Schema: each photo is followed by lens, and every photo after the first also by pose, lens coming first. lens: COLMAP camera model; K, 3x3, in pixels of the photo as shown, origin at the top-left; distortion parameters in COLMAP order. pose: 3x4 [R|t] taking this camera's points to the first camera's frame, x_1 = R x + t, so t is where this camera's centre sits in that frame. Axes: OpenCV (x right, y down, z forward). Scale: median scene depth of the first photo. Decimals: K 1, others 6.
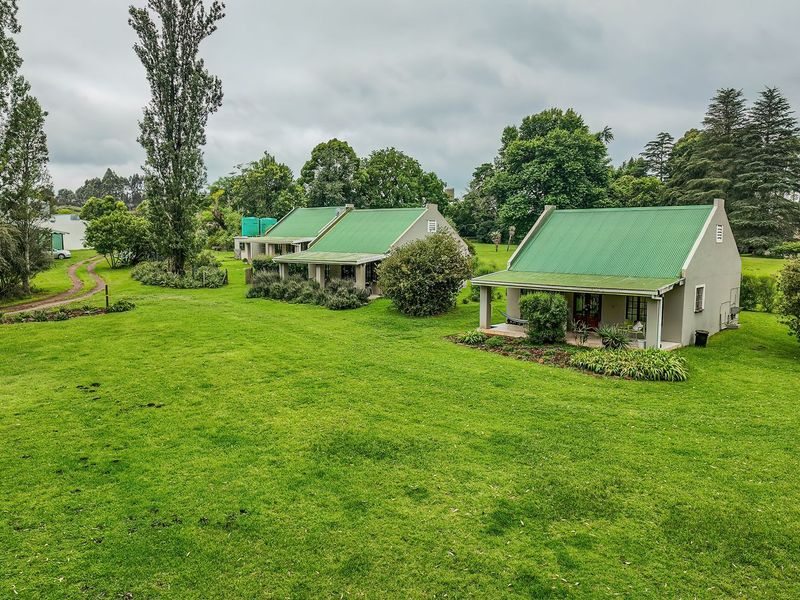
lens RADIAL K [[604.5, 0, 399.4], [0, 604.5, 312.7], [0, 0, 1]] dist [0.091402, -0.128809]
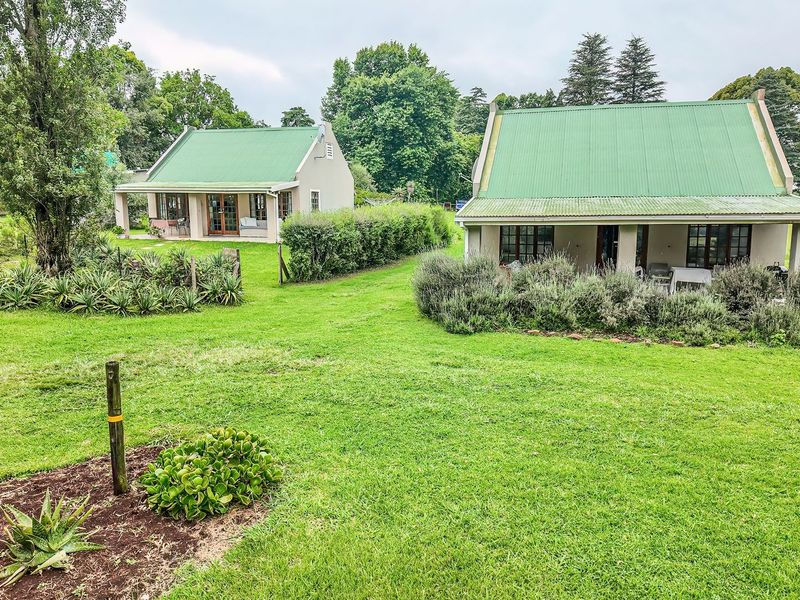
lens RADIAL K [[604.5, 0, 399.4], [0, 604.5, 312.7], [0, 0, 1]] dist [0.091402, -0.128809]
pose [[0.887547, -0.085654, 0.452685, -0.156951], [0.063741, 0.995946, 0.063473, -0.021724], [-0.456287, -0.027481, 0.889408, 0.264335]]
